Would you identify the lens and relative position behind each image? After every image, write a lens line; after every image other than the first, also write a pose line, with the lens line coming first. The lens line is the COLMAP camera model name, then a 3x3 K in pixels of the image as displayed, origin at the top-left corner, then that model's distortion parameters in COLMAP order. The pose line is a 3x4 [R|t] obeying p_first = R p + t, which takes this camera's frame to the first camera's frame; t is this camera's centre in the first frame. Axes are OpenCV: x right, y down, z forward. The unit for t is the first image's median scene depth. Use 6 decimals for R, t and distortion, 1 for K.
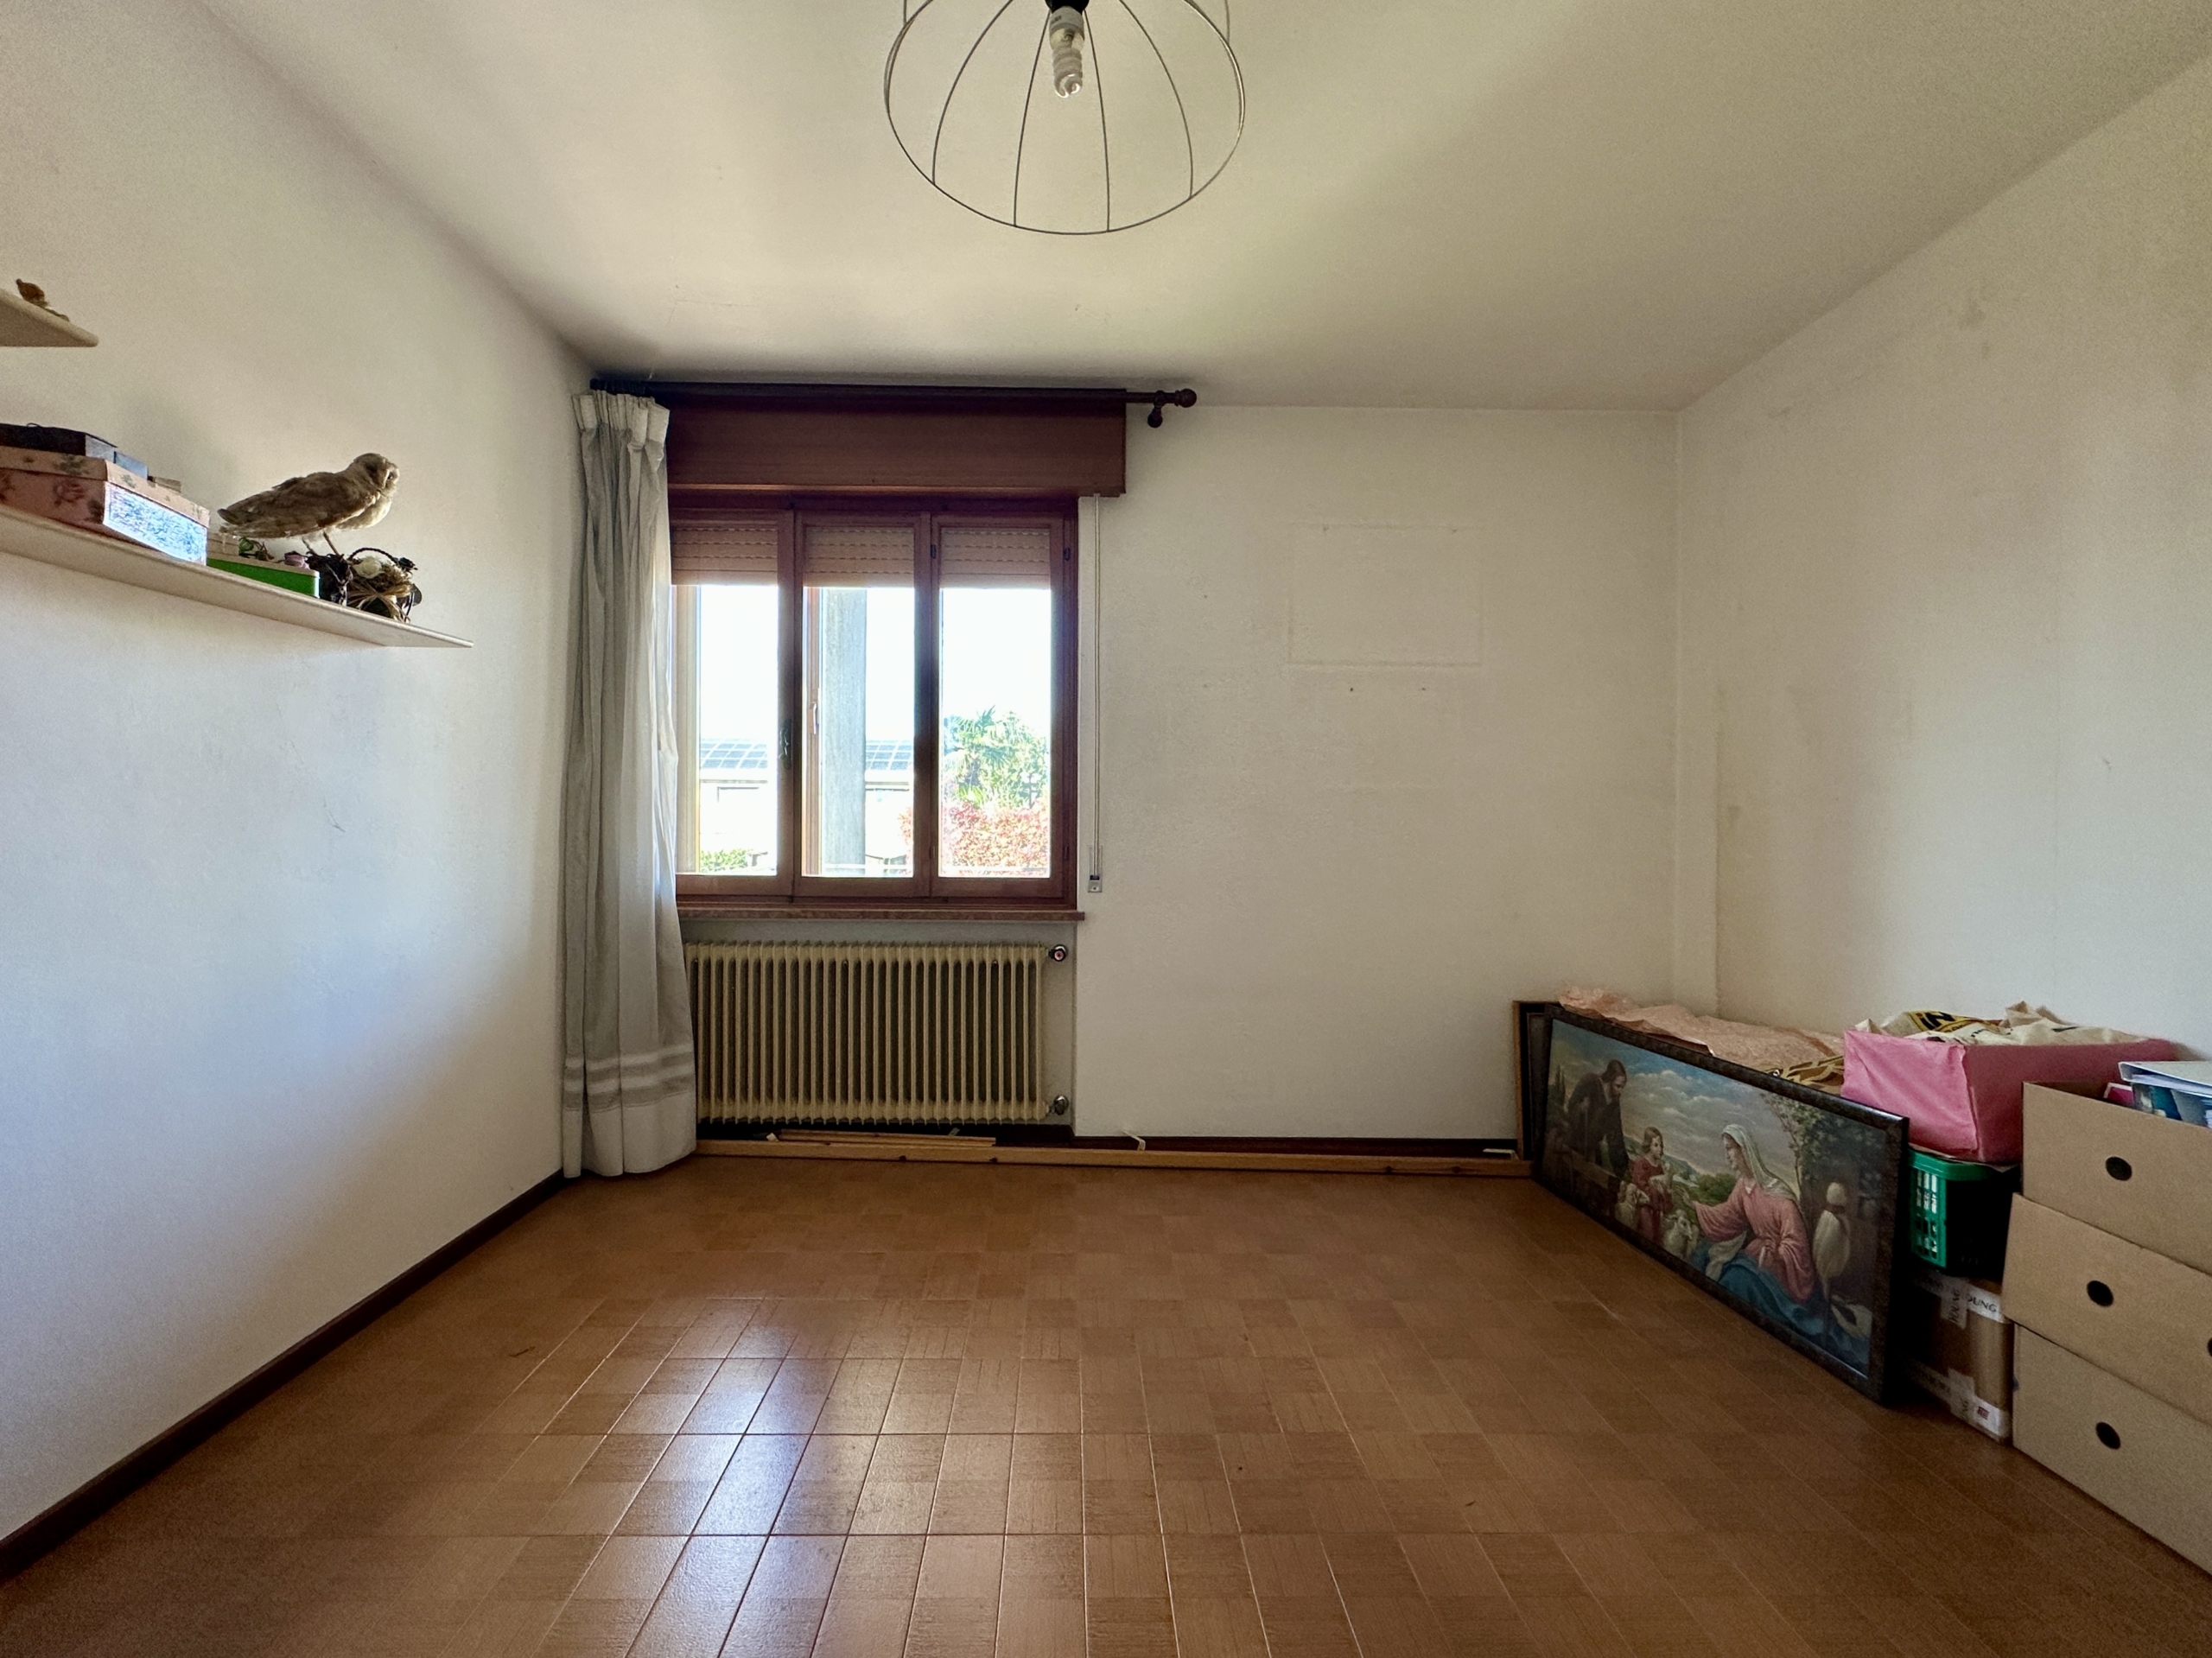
lens RADIAL K [[879.7, 0, 1196.9], [0, 879.7, 825.9], [0, 0, 1]] dist [-0.008738, -0.000065]
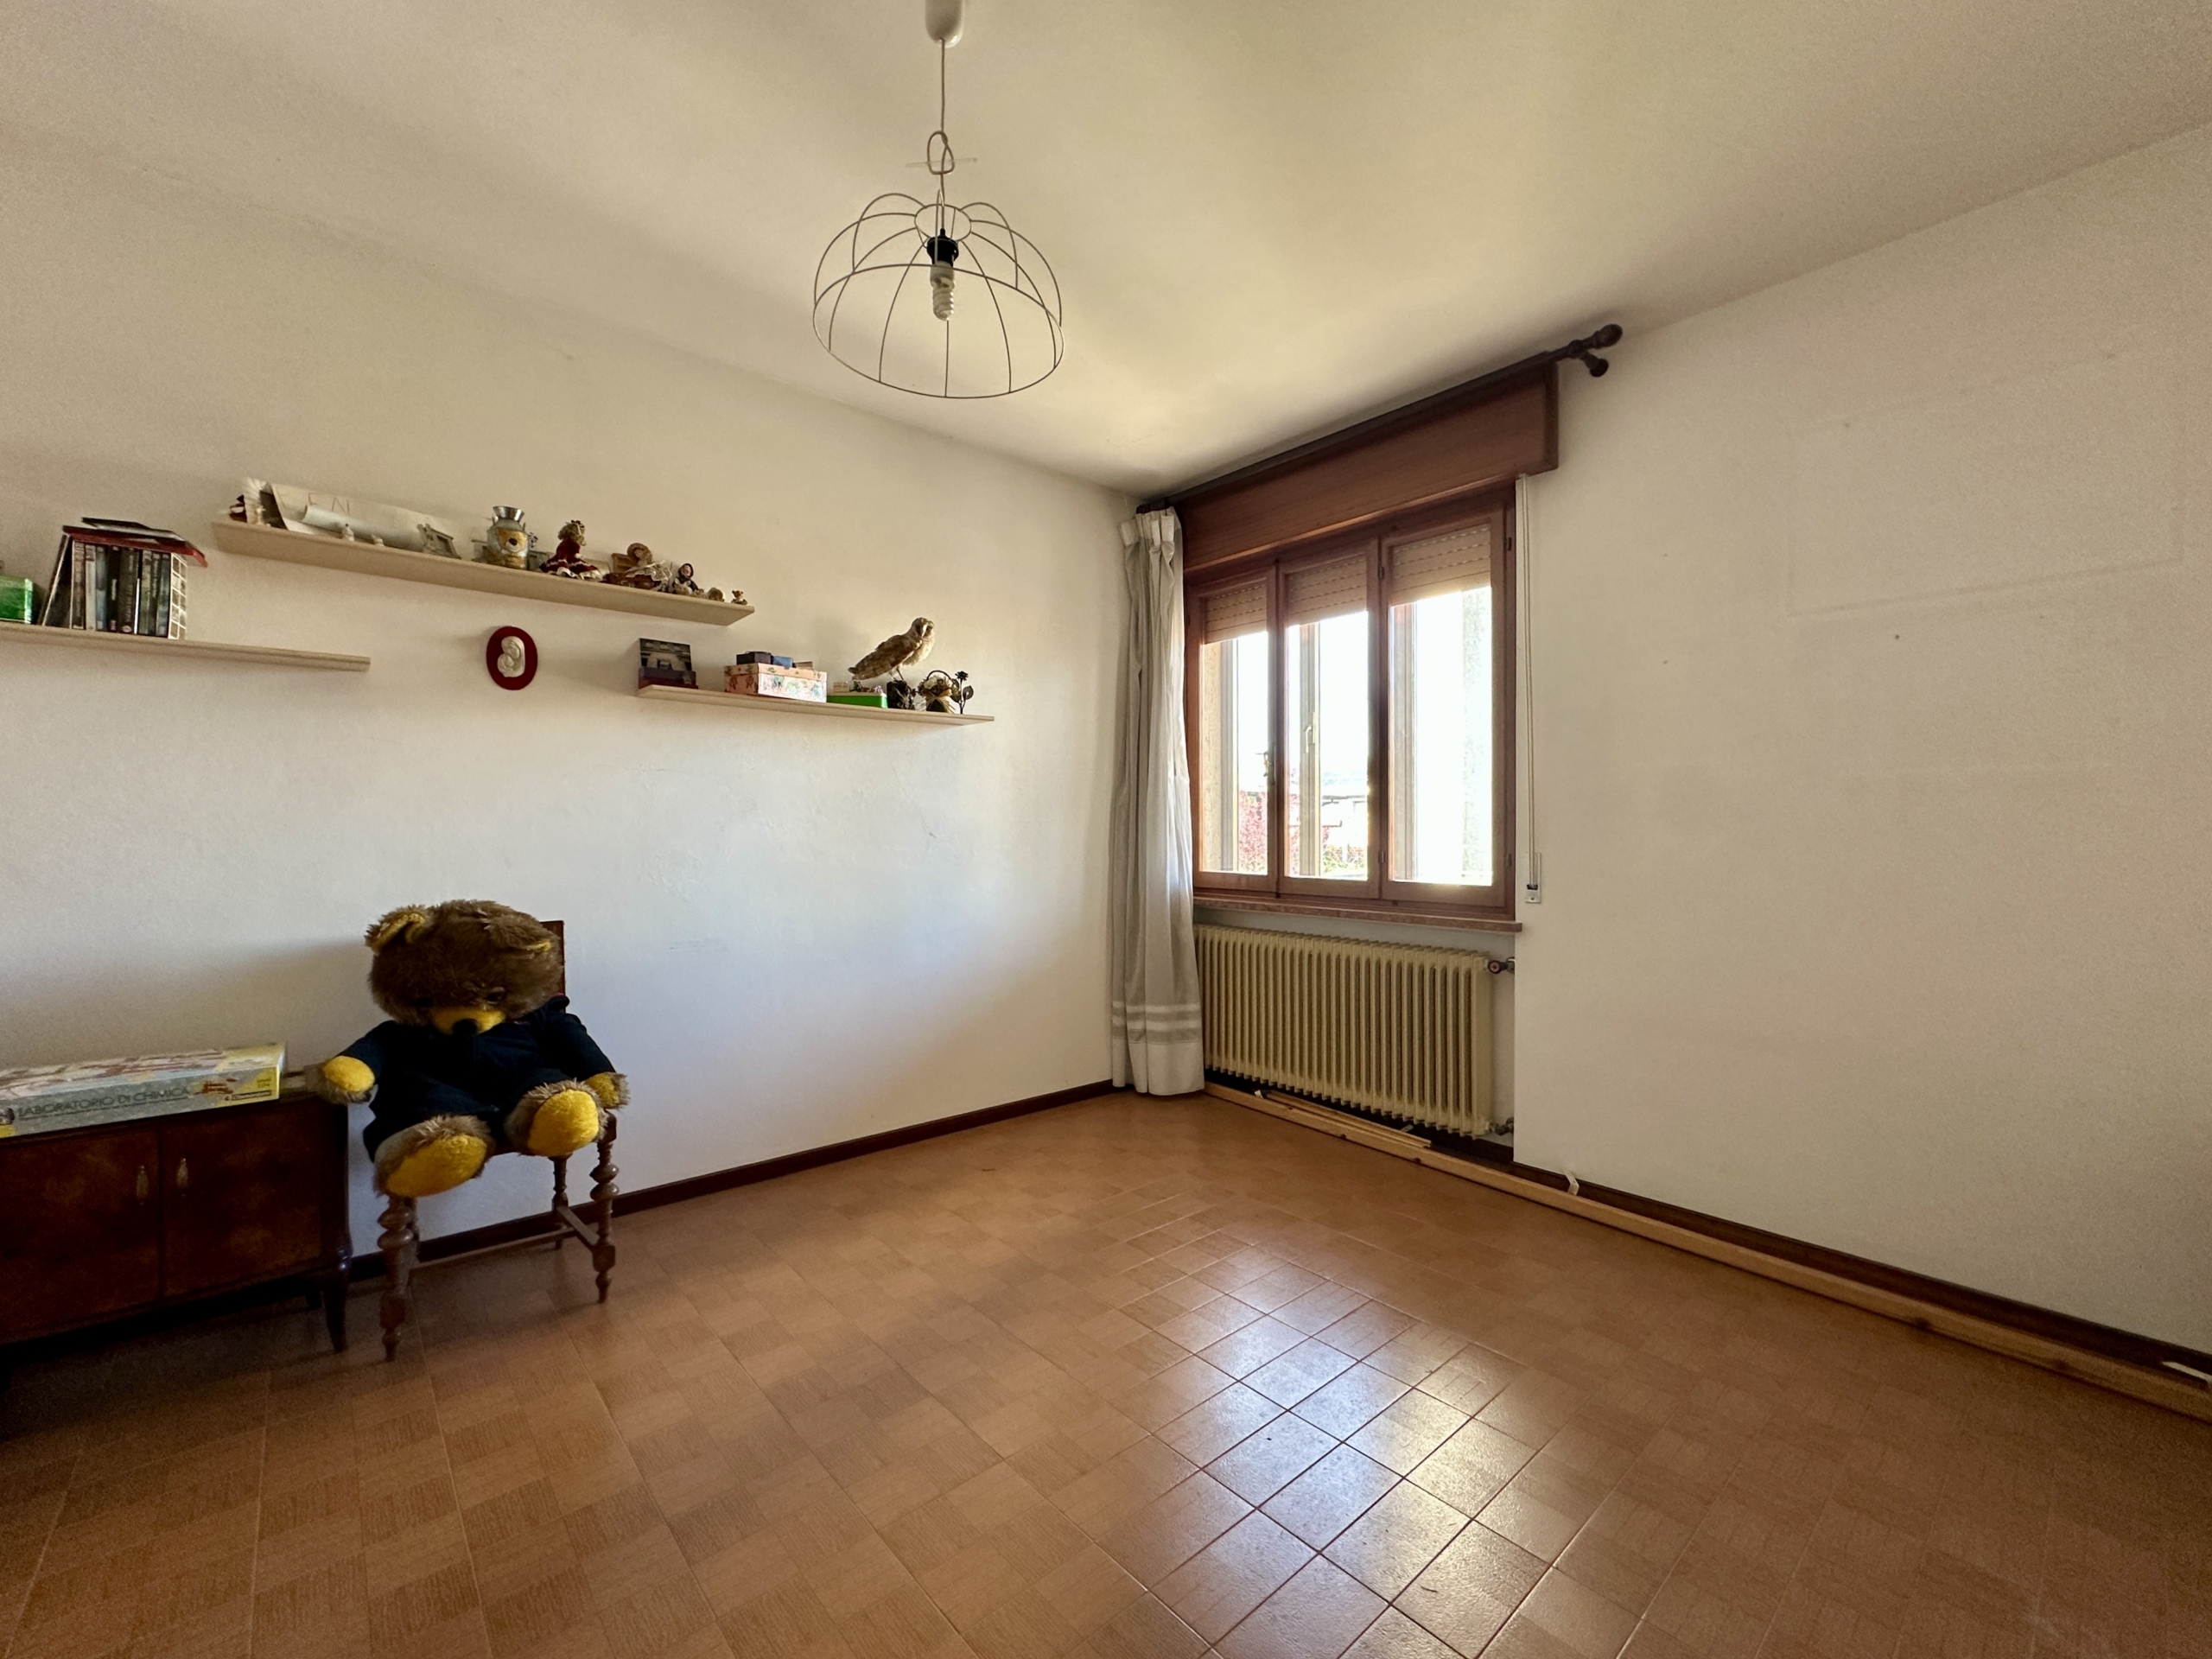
lens RADIAL K [[908.0, 0, 1170.5], [0, 908.0, 828.9], [0, 0, 1]] dist [0.000941, 0.000154]
pose [[0.673278, -0.009100, -0.739333, 0.359192], [0.005224, 0.999958, -0.007550, 0.003076], [0.739371, 0.001220, 0.673297, 0.079241]]
